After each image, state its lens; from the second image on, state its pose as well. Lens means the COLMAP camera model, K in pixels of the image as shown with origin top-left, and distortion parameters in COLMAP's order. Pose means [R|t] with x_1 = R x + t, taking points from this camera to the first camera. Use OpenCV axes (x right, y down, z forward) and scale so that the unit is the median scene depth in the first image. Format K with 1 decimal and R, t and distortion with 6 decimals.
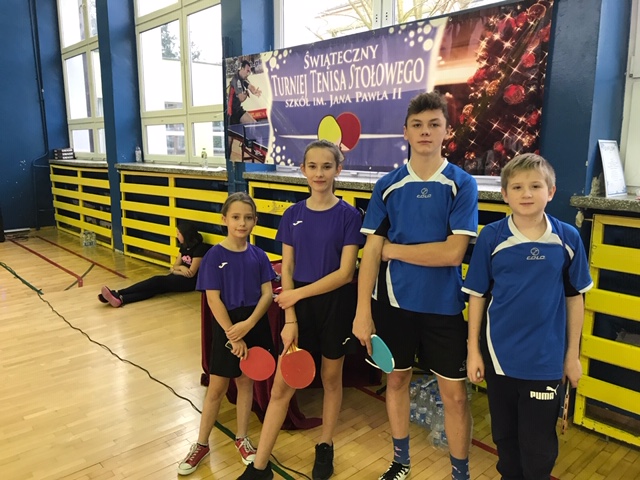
lens RADIAL K [[528.5, 0, 318.4], [0, 528.5, 238.3], [0, 0, 1]] dist [0.036061, -0.044603]
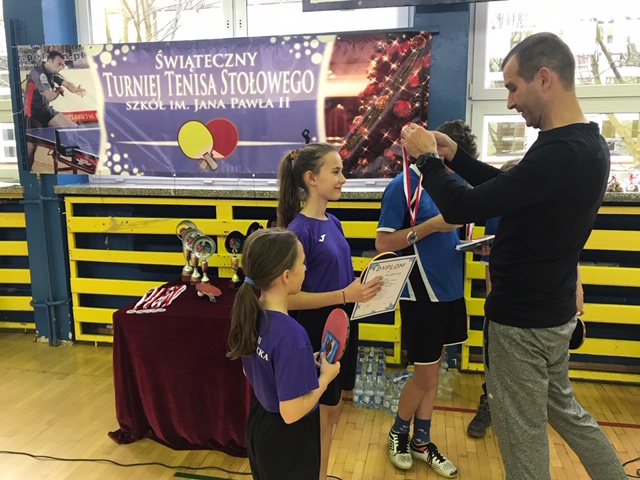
lens RADIAL K [[528.5, 0, 317.9], [0, 528.5, 241.4], [0, 0, 1]] dist [0.036061, -0.044603]
pose [[0.809288, -0.101437, 0.578588, -0.398702], [0.107917, 0.993887, 0.023299, -0.019236], [-0.577414, 0.043584, 0.815287, 0.125063]]
